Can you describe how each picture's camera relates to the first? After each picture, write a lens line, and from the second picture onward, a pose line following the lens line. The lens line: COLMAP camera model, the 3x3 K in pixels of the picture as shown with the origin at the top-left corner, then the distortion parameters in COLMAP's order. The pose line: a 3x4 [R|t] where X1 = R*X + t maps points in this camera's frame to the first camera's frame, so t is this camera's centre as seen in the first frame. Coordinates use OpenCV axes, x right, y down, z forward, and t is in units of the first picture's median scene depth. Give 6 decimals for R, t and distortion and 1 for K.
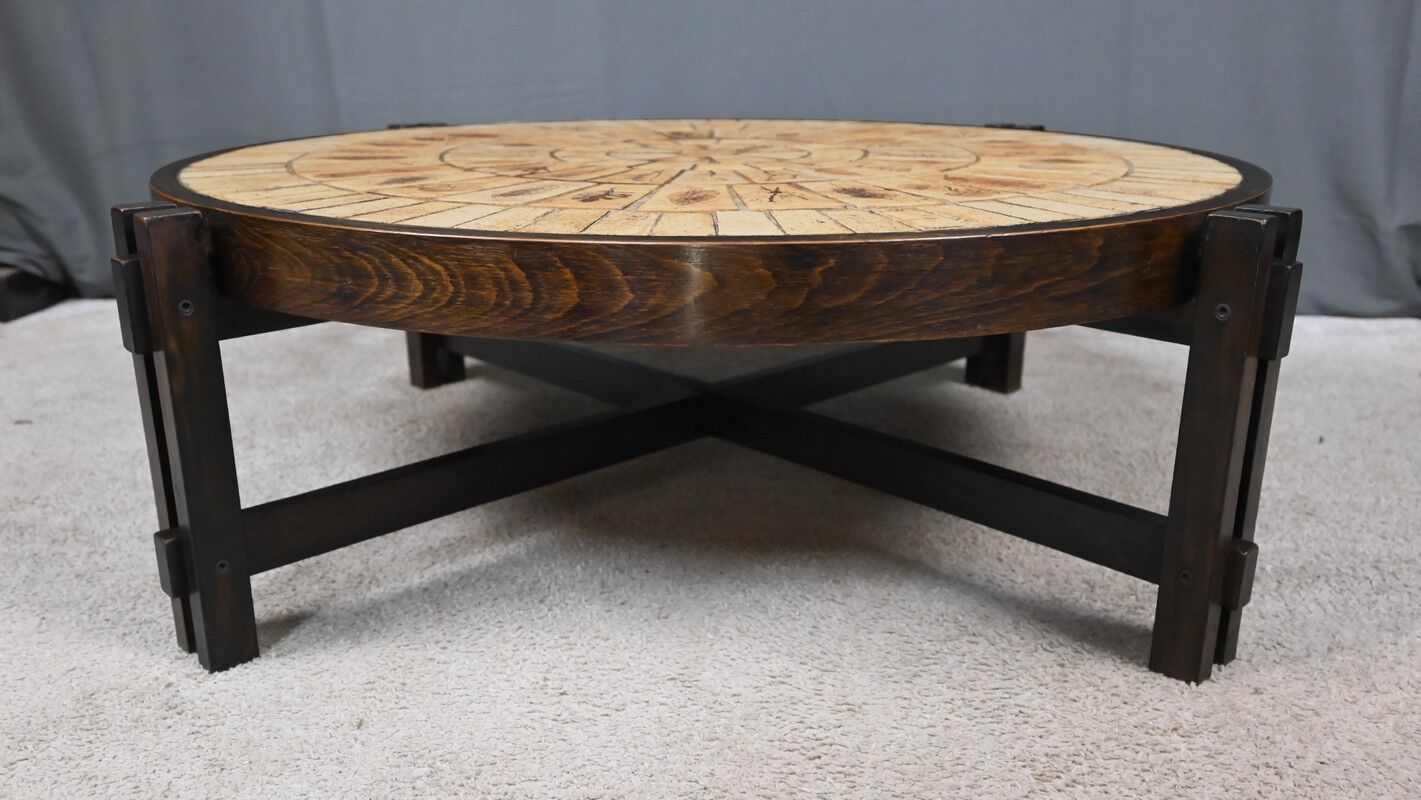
lens RADIAL K [[1237.4, 0, 695.1], [0, 1237.4, 450.3], [0, 0, 1]] dist [-0.001816, 0.000333]
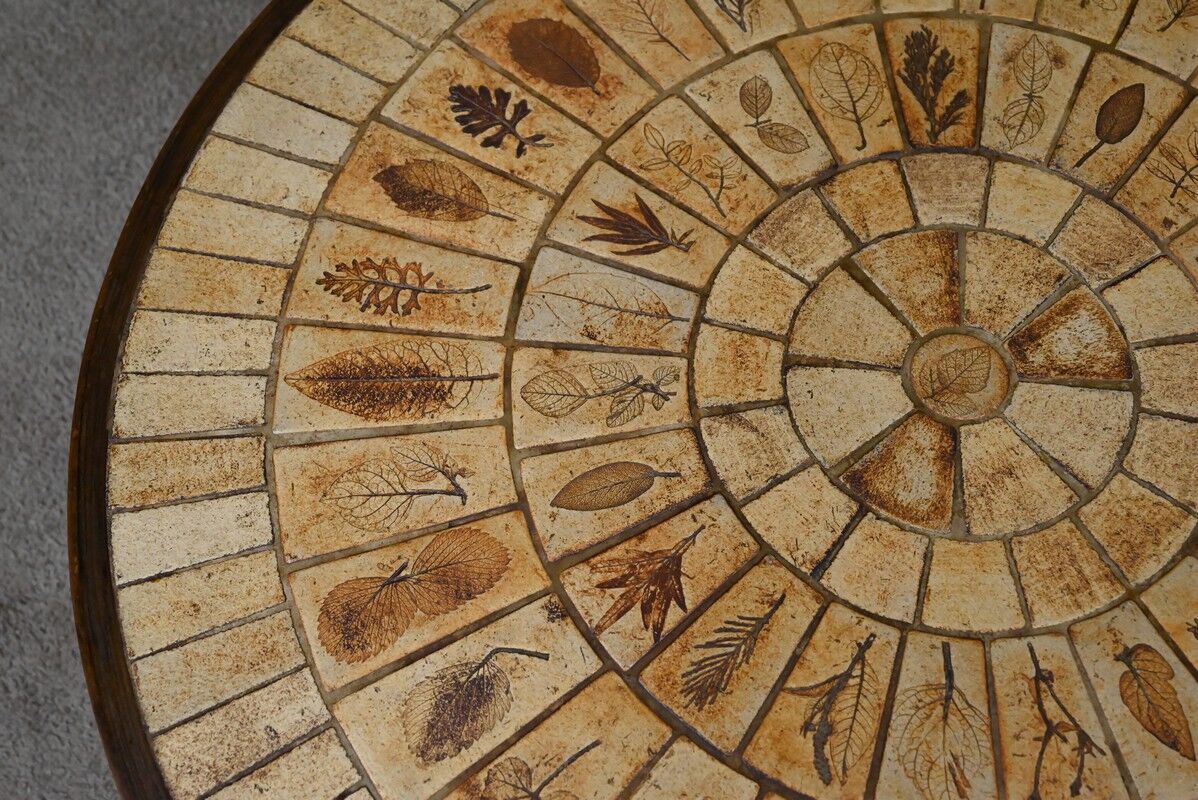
lens RADIAL K [[1484.2, 0, 599.6], [0, 1484.2, 393.4], [0, 0, 1]] dist [-0.000683, 0.000000]
pose [[0.989567, 0.117341, -0.083601, -0.124097], [-0.022388, 0.698439, 0.715319, -0.933169], [0.142327, -0.705984, 0.693779, 0.623016]]
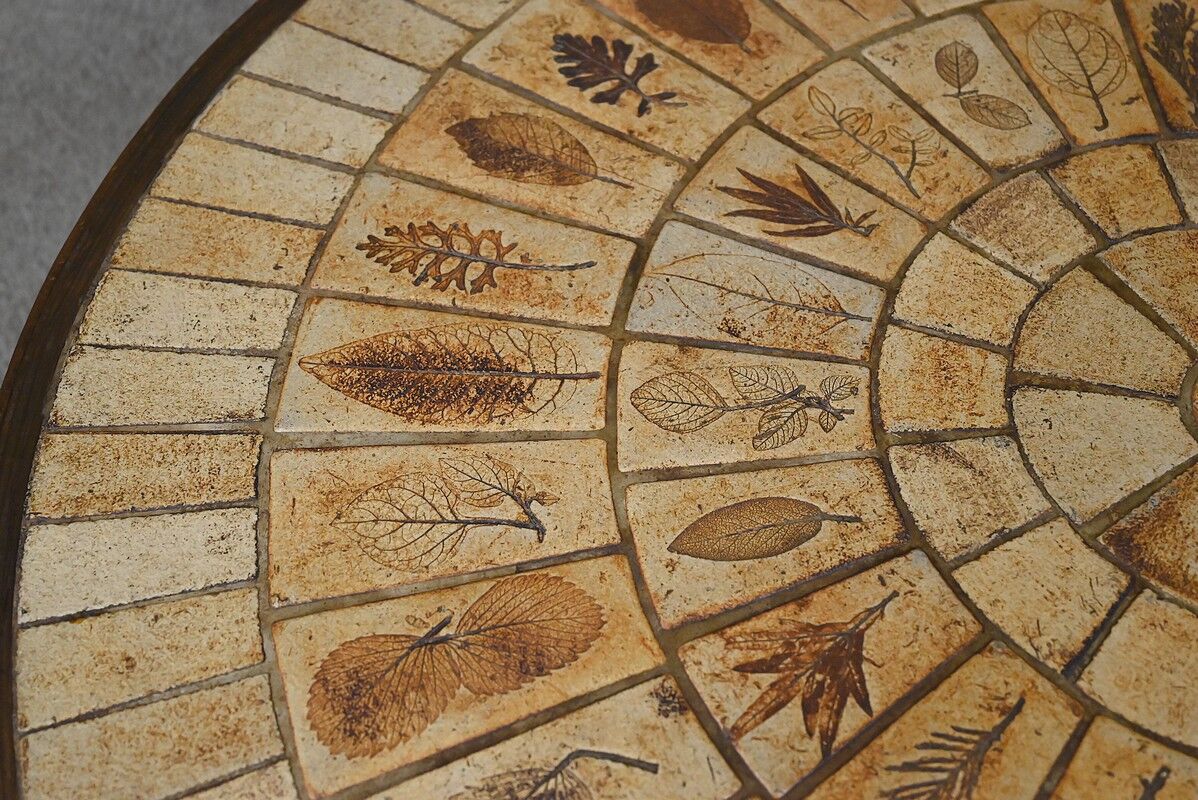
lens RADIAL K [[1484.2, 0, 604.9], [0, 1484.2, 399.3], [0, 0, 1]] dist [-0.000683, 0.000000]
pose [[0.977625, 0.160464, -0.136015, -0.171139], [-0.052431, 0.812074, 0.581194, -0.656399], [0.203715, -0.561059, 0.802317, 0.731406]]
